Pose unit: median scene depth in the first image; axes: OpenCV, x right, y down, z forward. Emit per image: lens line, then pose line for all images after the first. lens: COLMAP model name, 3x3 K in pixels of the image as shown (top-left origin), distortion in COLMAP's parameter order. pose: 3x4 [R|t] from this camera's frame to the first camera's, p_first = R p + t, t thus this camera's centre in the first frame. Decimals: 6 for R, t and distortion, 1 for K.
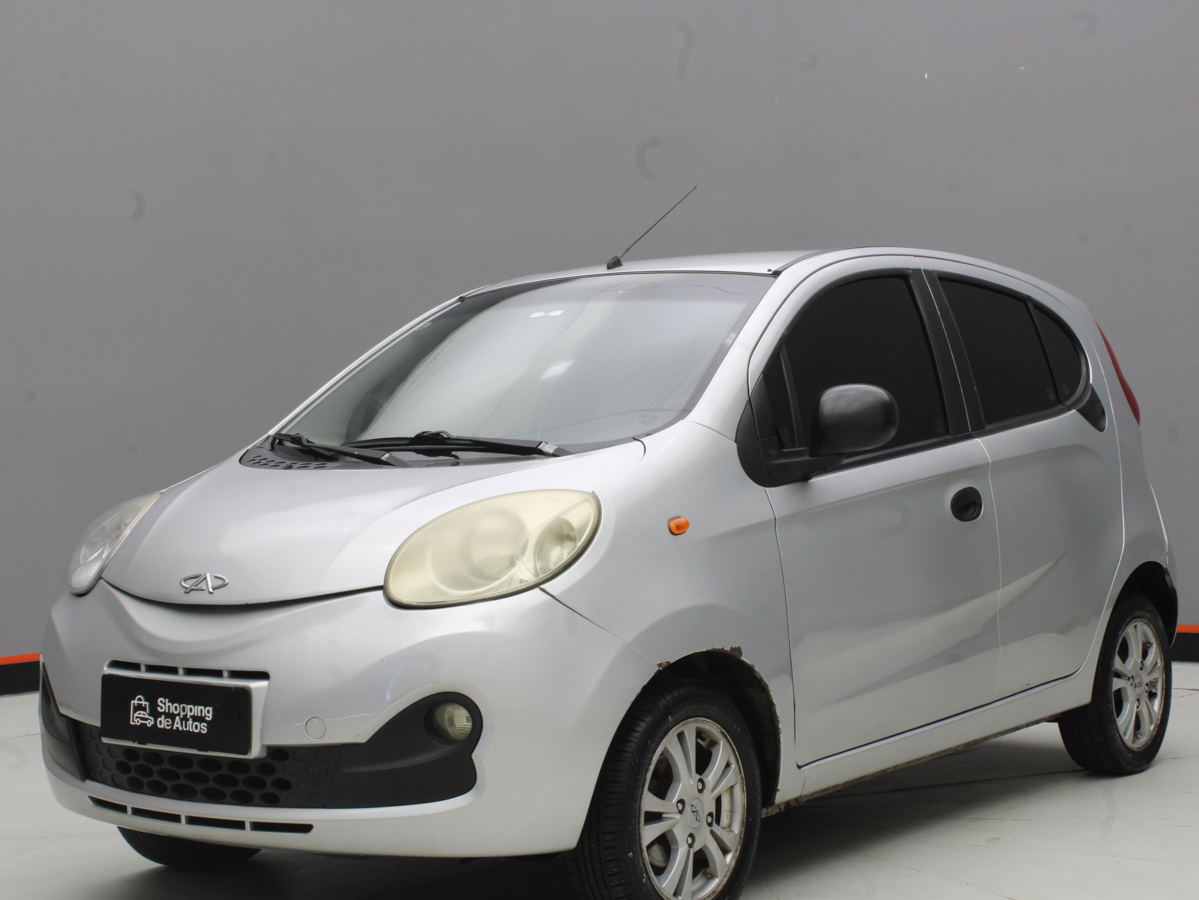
lens RADIAL K [[2139.8, 0, 601.5], [0, 2139.8, 450.5], [0, 0, 1]] dist [-0.066544, 0.000000]
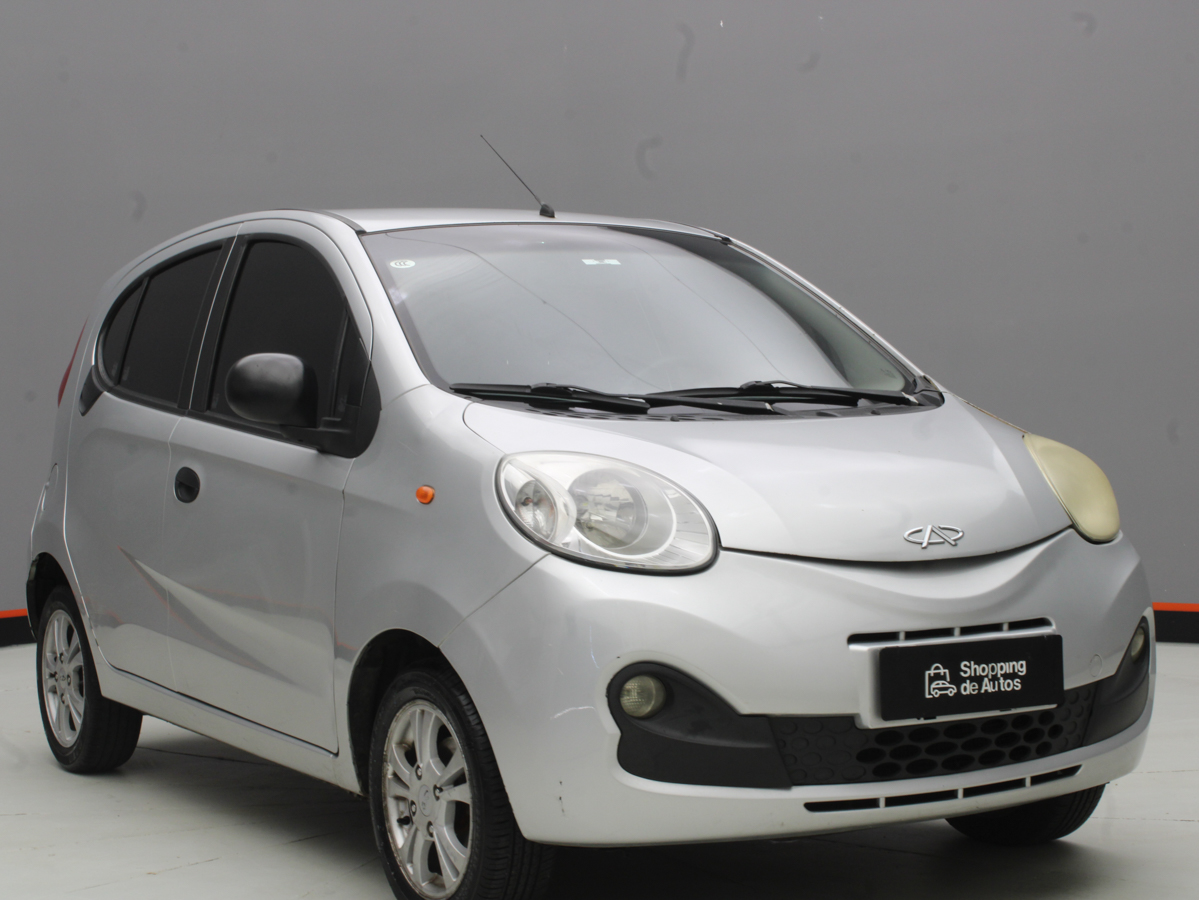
lens RADIAL K [[2283.0, 0, 581.9], [0, 2283.0, 352.1], [0, 0, 1]] dist [-0.083230, 0.000000]
pose [[0.384636, 0.033397, 0.922464, -1.161414], [0.016805, 0.998926, -0.043172, 0.022762], [-0.922915, 0.032108, 0.383662, 0.766106]]
